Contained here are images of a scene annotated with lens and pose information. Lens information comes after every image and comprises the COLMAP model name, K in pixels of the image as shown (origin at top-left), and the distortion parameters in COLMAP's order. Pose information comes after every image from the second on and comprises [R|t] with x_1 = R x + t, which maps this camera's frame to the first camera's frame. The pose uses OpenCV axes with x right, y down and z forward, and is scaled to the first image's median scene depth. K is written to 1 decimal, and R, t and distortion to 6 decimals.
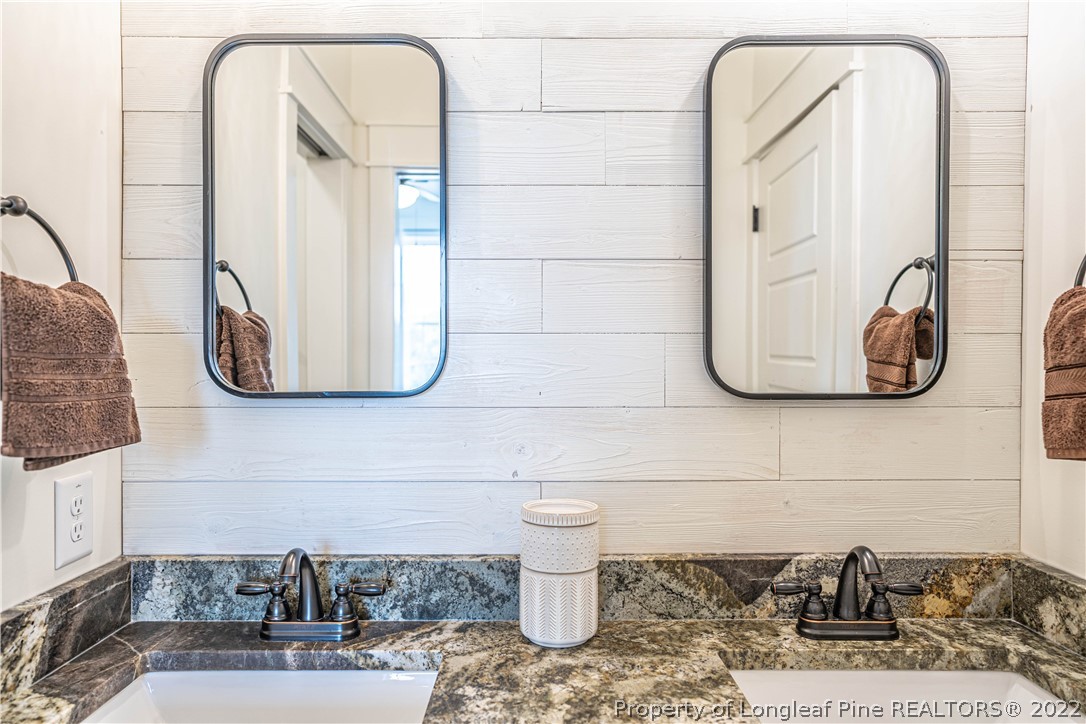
lens RADIAL K [[716.8, 0, 537.9], [0, 716.8, 363.7], [0, 0, 1]] dist [-0.000827, 0.009064]
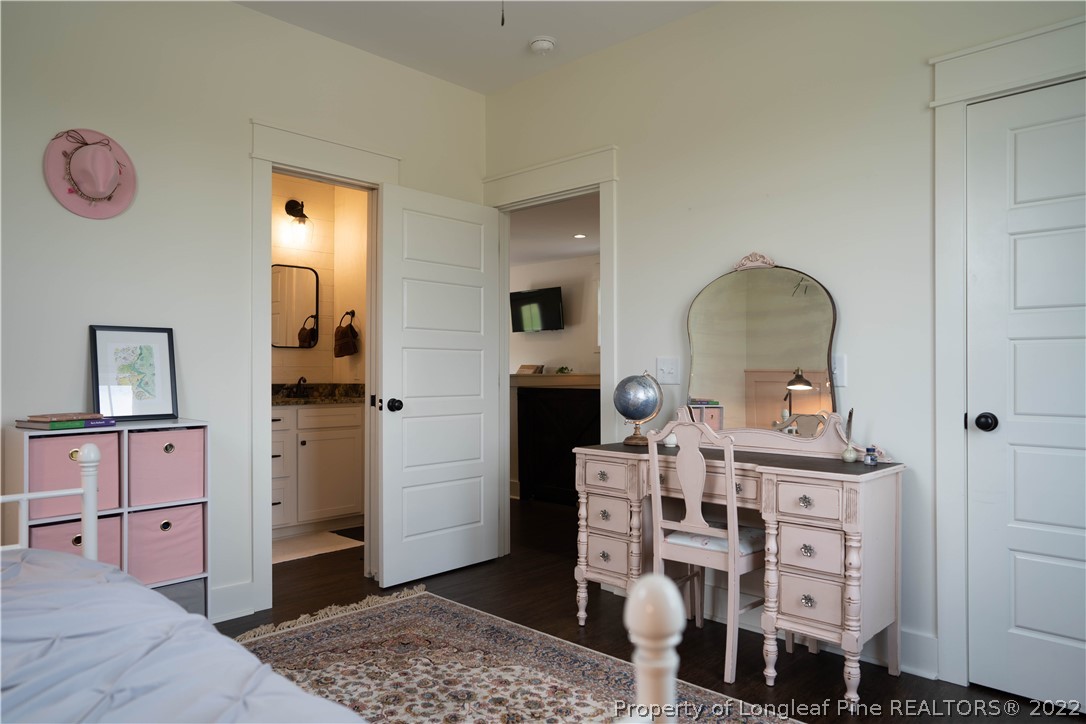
lens RADIAL K [[716.8, 0, 541.5], [0, 716.8, 365.7], [0, 0, 1]] dist [-0.000827, 0.009064]
pose [[0.695742, -0.003830, 0.718281, -1.593117], [0.008493, 0.999960, -0.002895, 0.170682], [-0.718241, 0.008115, 0.695747, -2.966059]]
